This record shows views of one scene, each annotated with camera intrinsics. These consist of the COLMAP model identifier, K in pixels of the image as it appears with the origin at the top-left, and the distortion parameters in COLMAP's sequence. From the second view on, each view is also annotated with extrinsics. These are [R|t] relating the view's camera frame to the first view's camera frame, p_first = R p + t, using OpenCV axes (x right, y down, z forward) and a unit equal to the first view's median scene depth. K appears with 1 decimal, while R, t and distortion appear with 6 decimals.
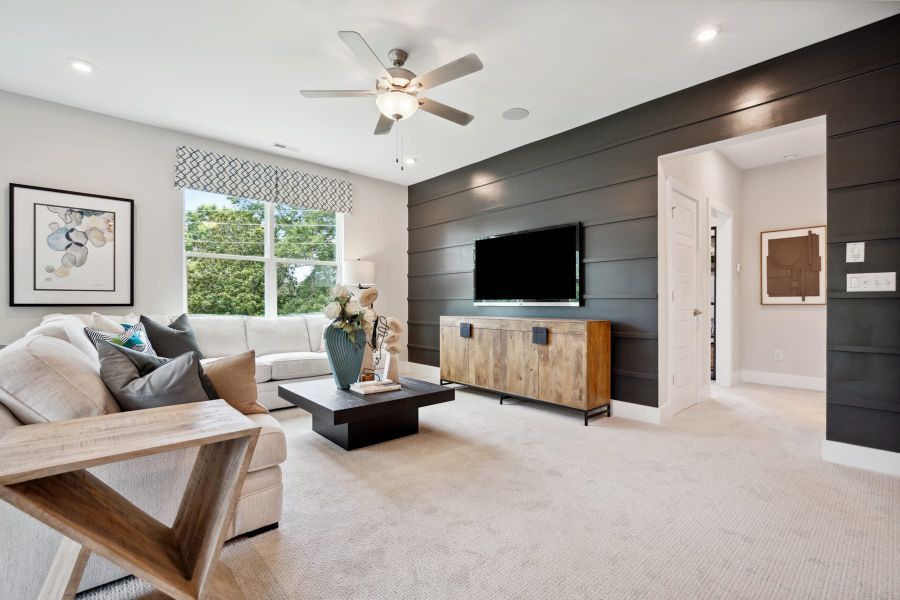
lens RADIAL K [[403.7, 0, 448.9], [0, 403.7, 305.0], [0, 0, 1]] dist [-0.004800, 0.001069]
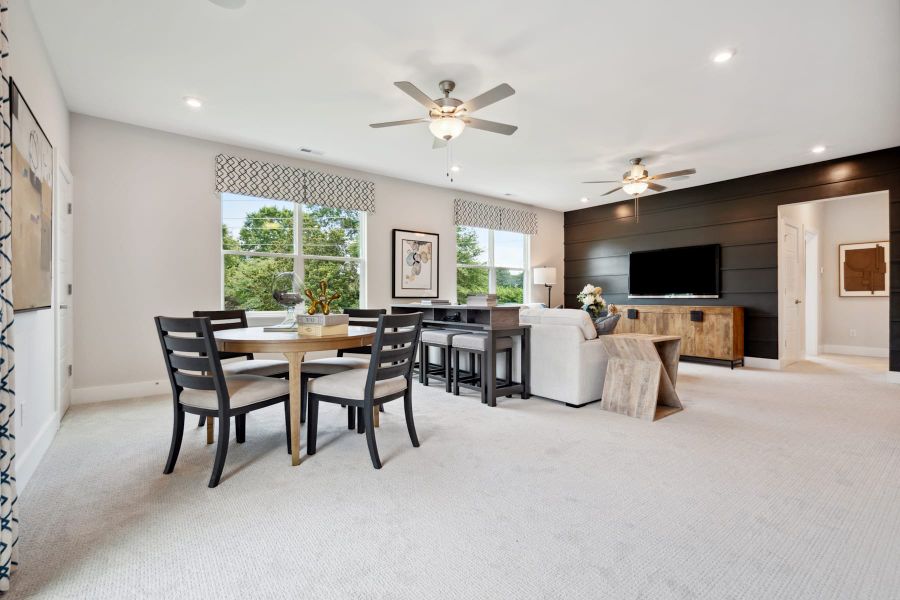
lens RADIAL K [[403.7, 0, 449.0], [0, 403.7, 301.6], [0, 0, 1]] dist [-0.004800, 0.001069]
pose [[0.996972, -0.001647, -0.077746, -0.485359], [0.002011, 0.999987, 0.004602, 0.007000], [0.077737, -0.004745, 0.996963, -0.517202]]
